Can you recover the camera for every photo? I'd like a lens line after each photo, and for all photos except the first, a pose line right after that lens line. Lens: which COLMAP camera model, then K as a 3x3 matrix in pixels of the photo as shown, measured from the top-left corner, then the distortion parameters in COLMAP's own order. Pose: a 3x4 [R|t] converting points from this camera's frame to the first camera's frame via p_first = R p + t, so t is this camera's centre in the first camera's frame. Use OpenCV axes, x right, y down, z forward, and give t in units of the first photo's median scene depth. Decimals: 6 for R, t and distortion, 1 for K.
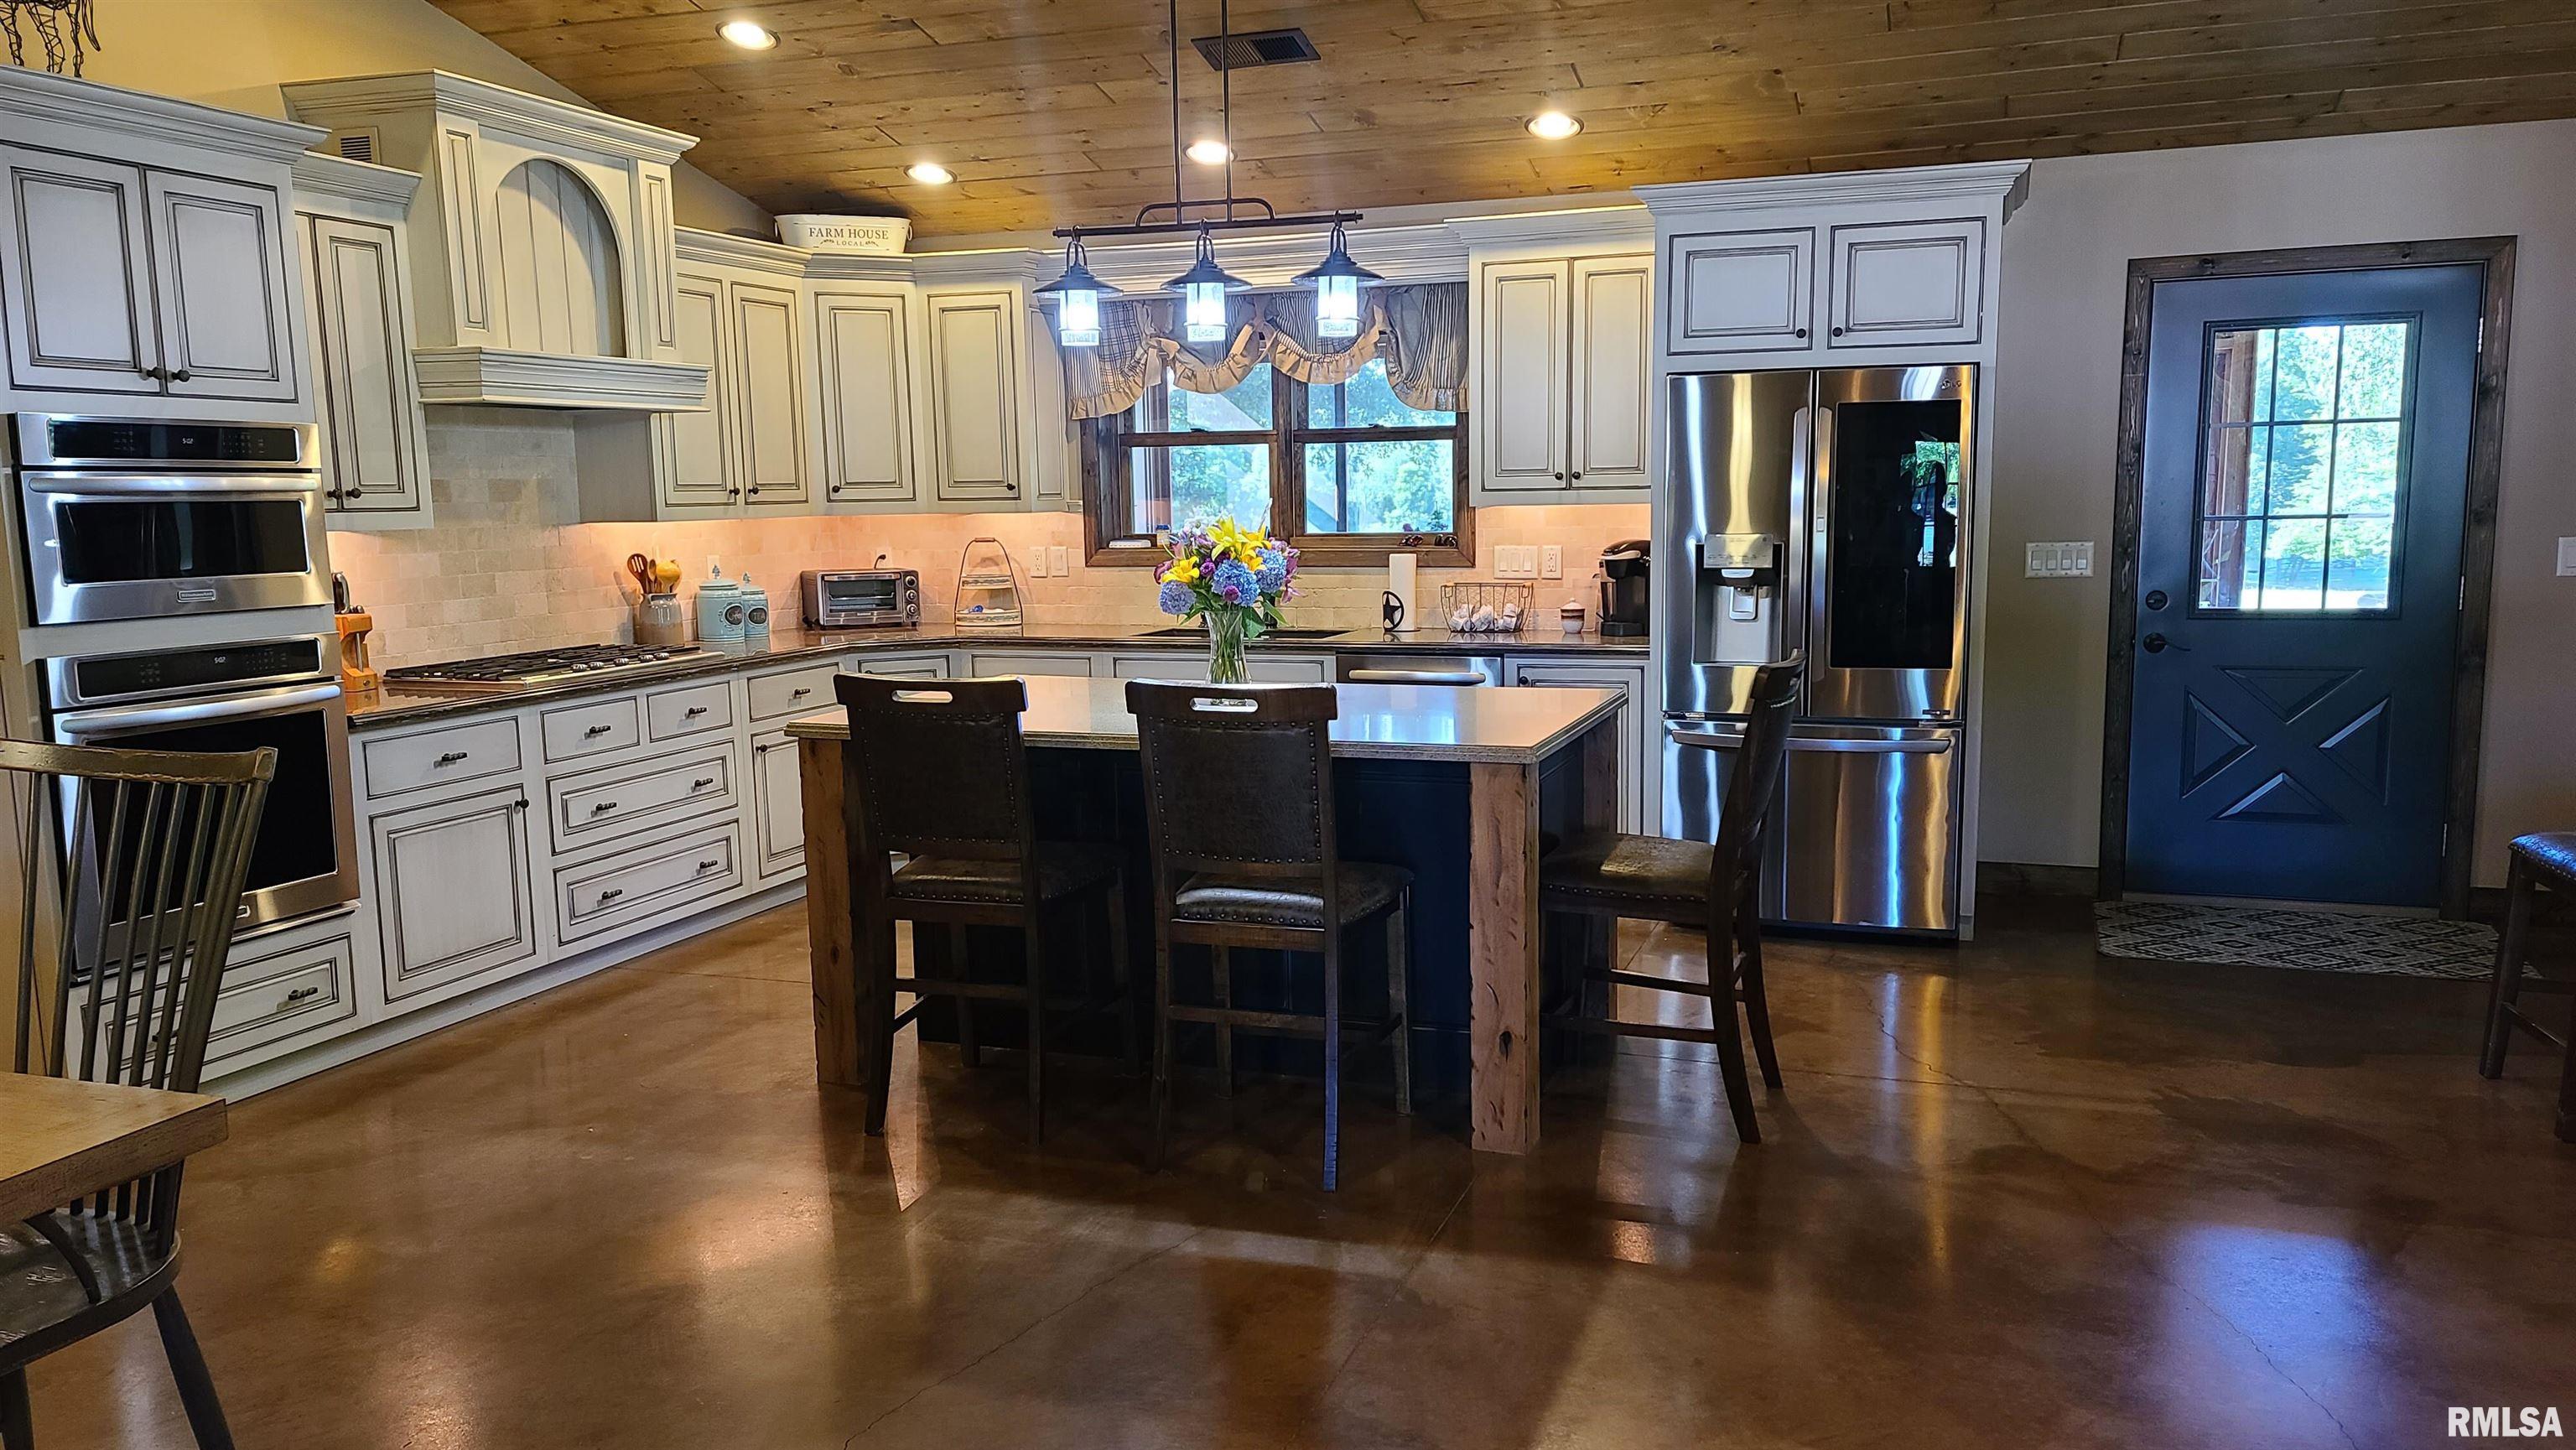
lens RADIAL K [[1876.7, 0, 1303.3], [0, 1876.7, 744.7], [0, 0, 1]] dist [0.074878, -0.047001]
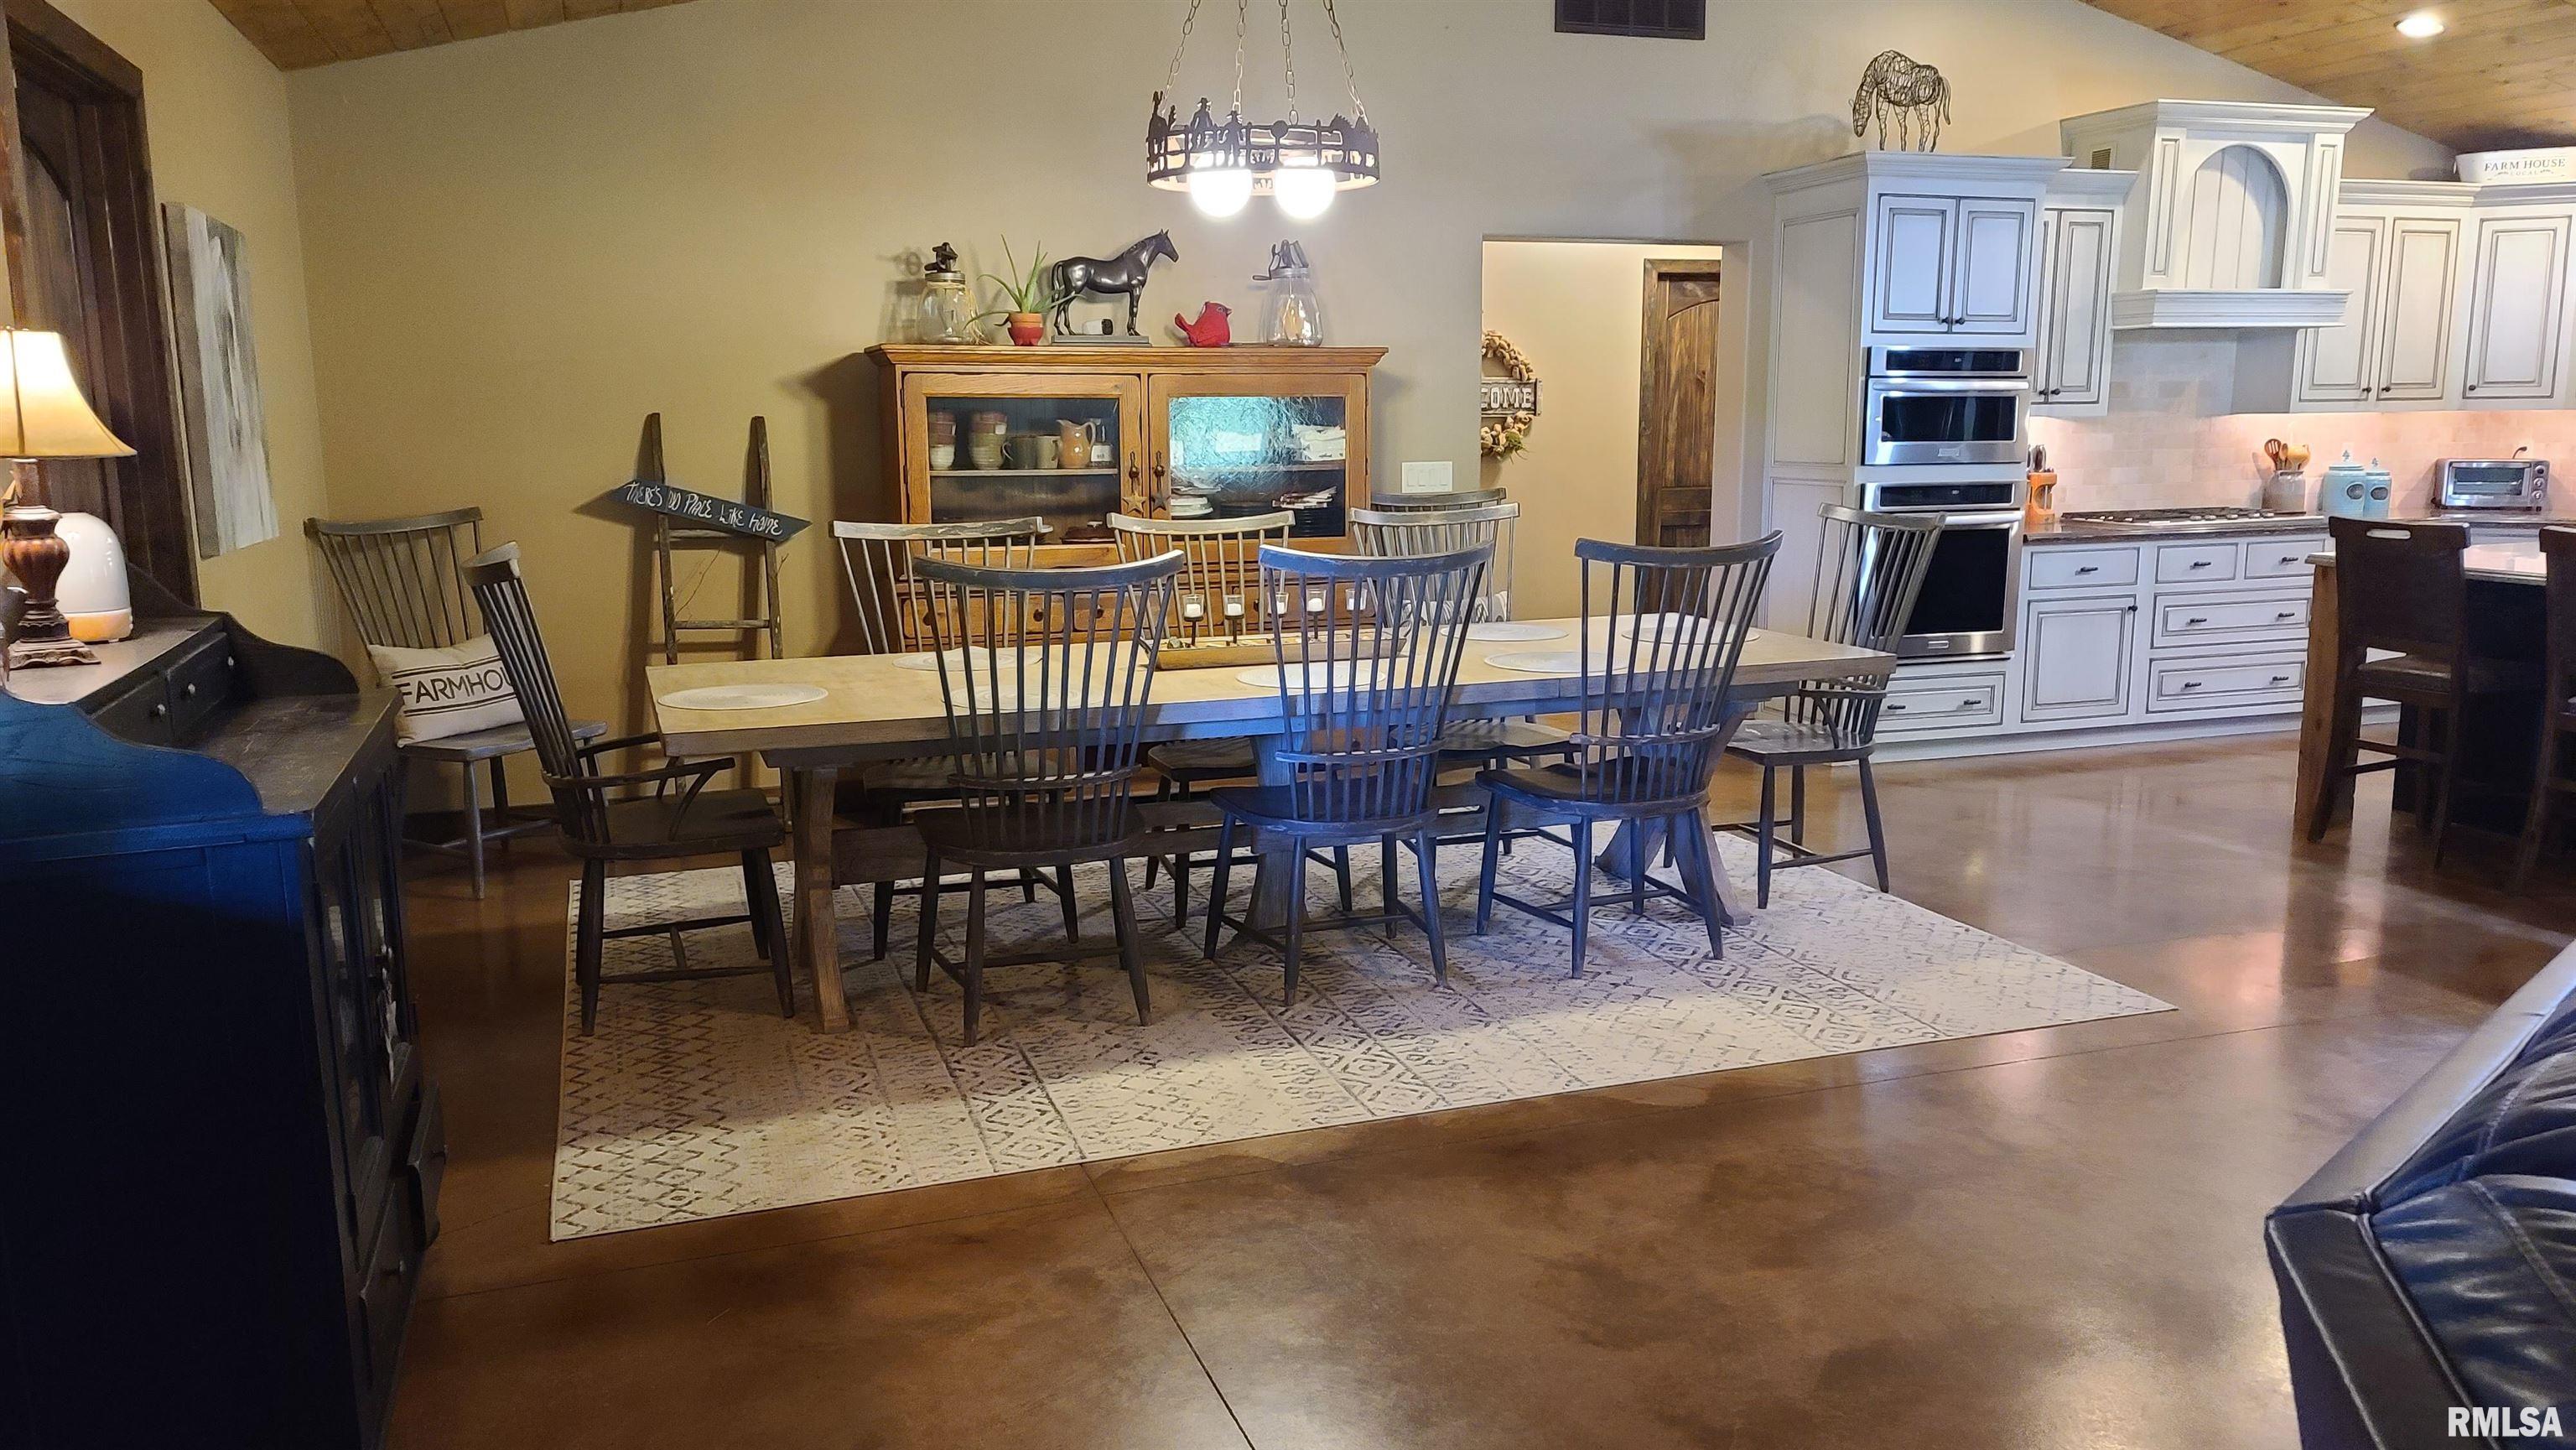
lens RADIAL K [[1876.7, 0, 1293.7], [0, 1876.7, 729.1], [0, 0, 1]] dist [0.074878, -0.047001]
pose [[0.634270, 0.144616, -0.759465, 0.274342], [-0.112688, 0.989151, 0.094241, 0.053889], [0.764855, 0.025808, 0.643686, -0.388158]]
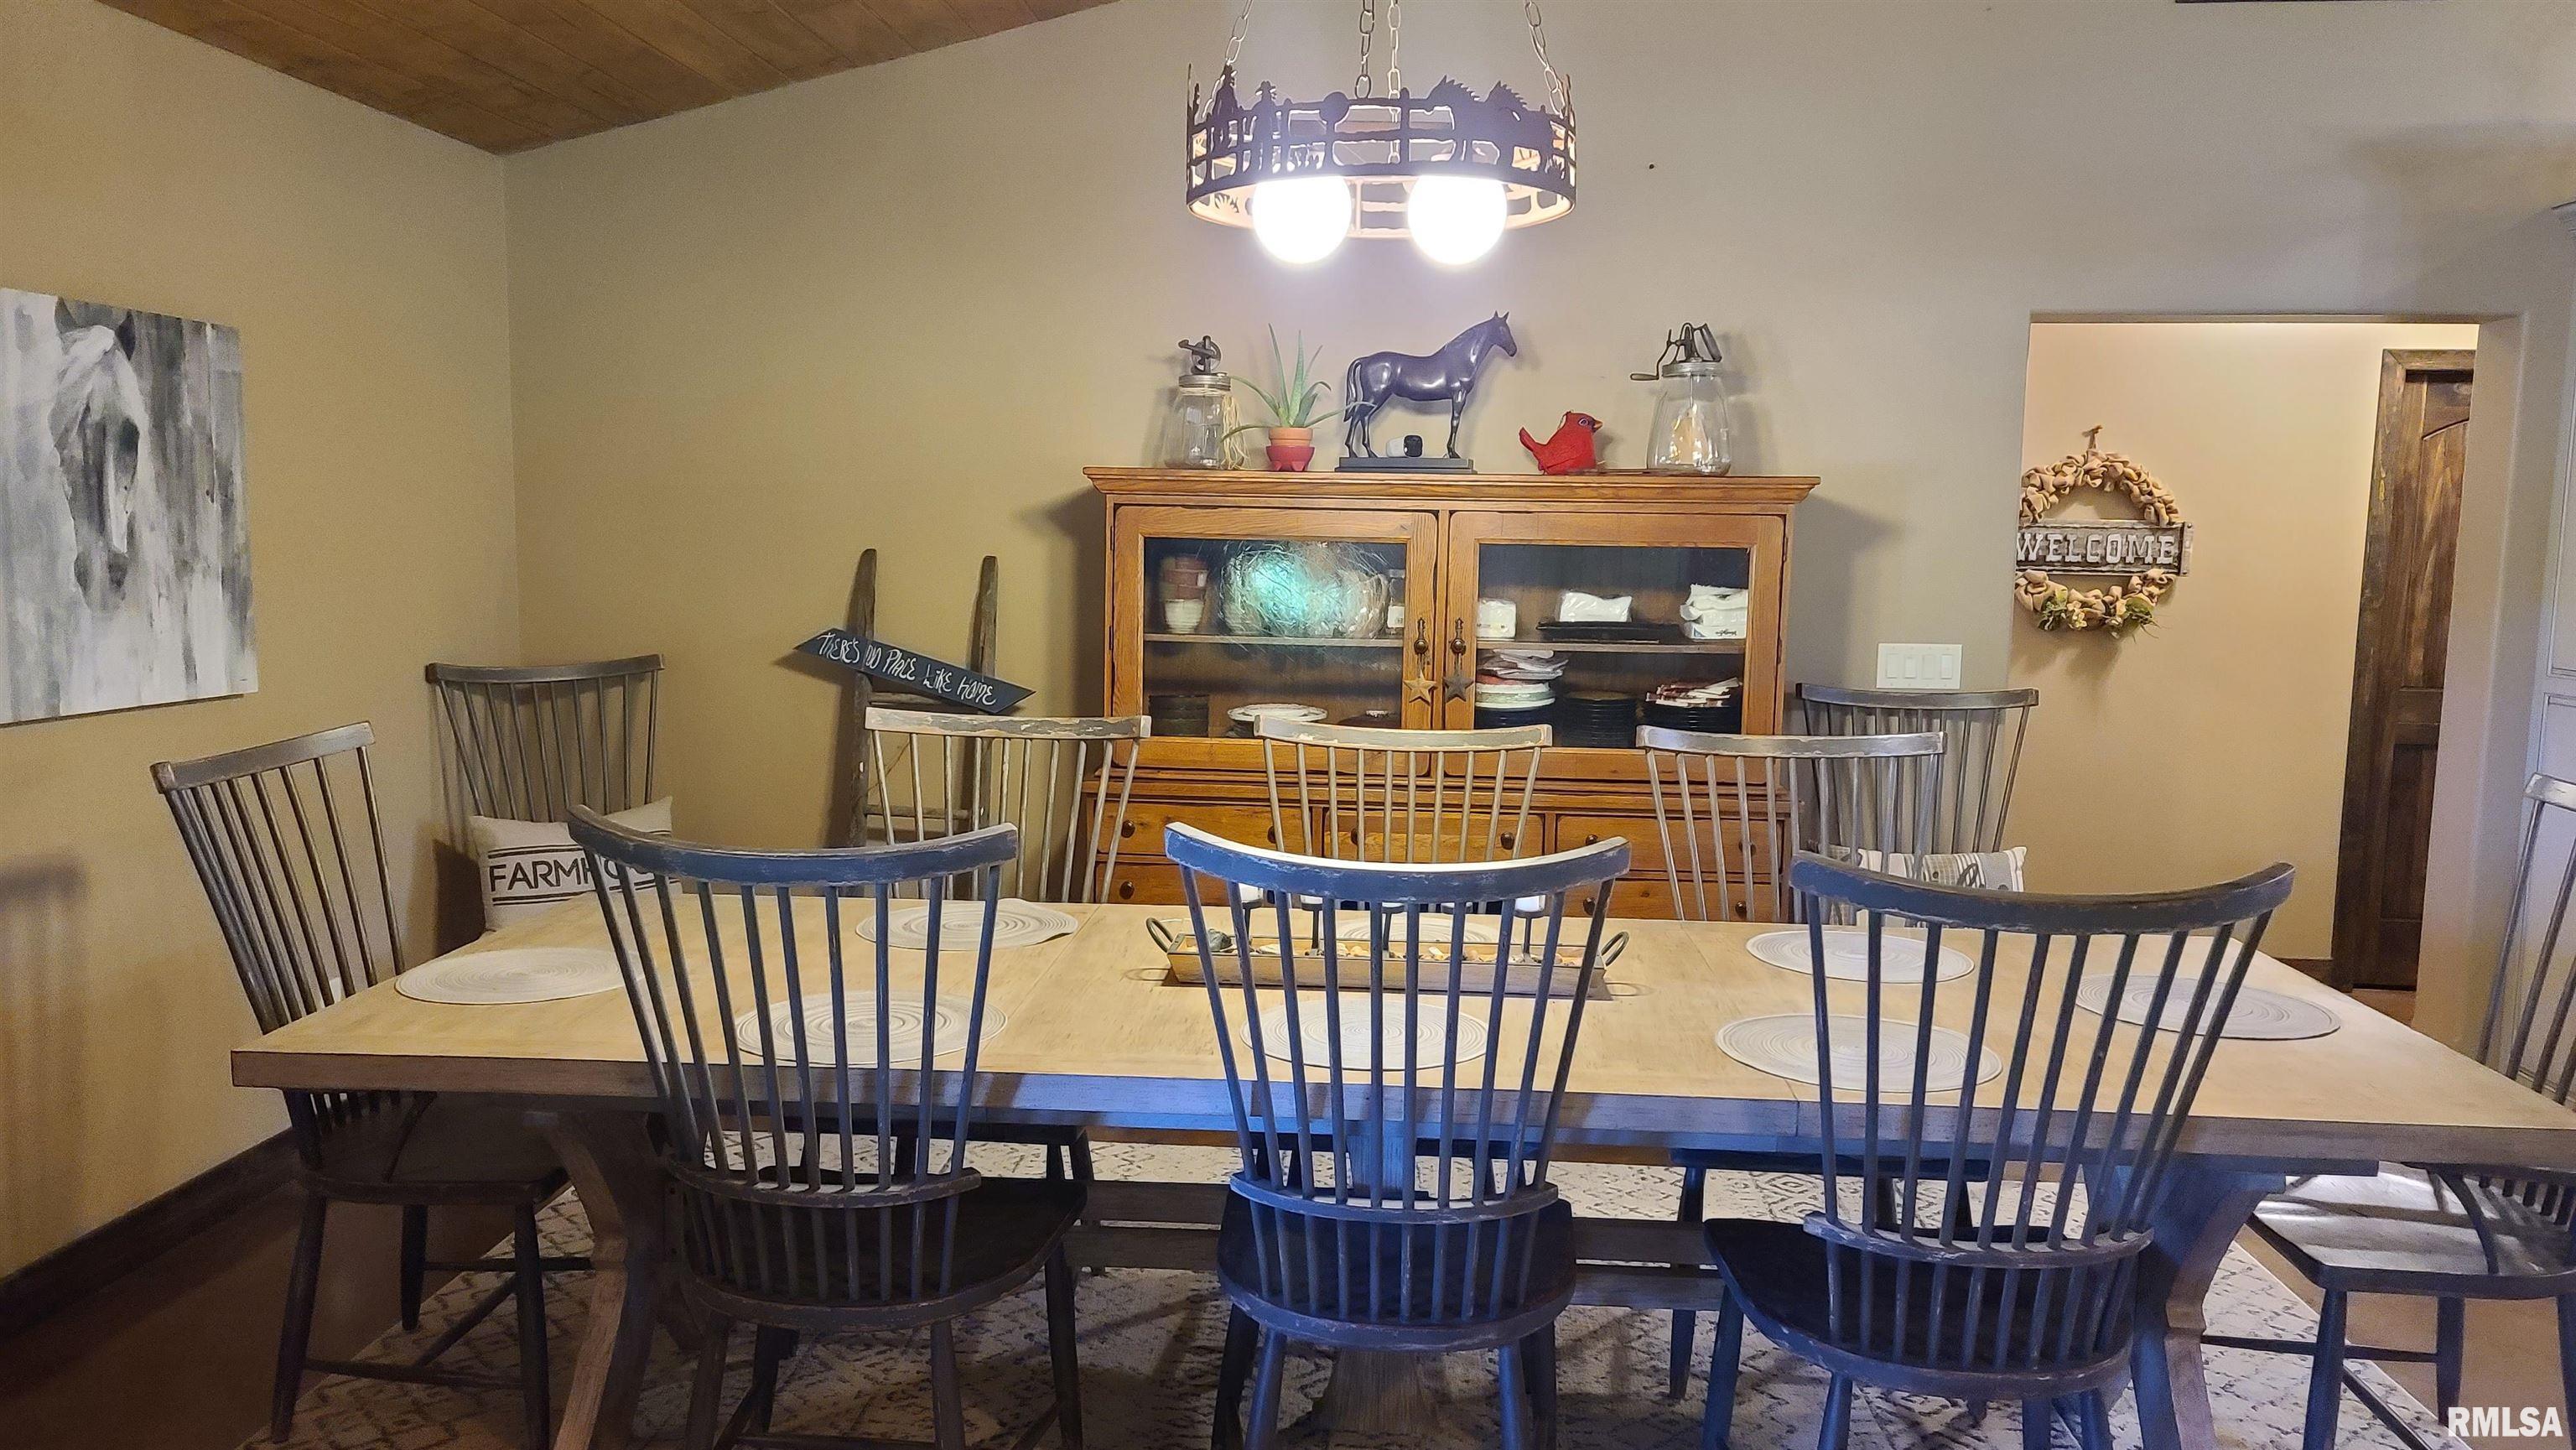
lens RADIAL K [[1876.7, 0, 1294.2], [0, 1876.7, 736.1], [0, 0, 1]] dist [0.074878, -0.047001]
pose [[0.267323, 0.130088, -0.954786, 0.095993], [-0.156156, 0.983597, 0.090292, -0.007098], [0.950870, 0.124958, 0.283252, -0.018404]]
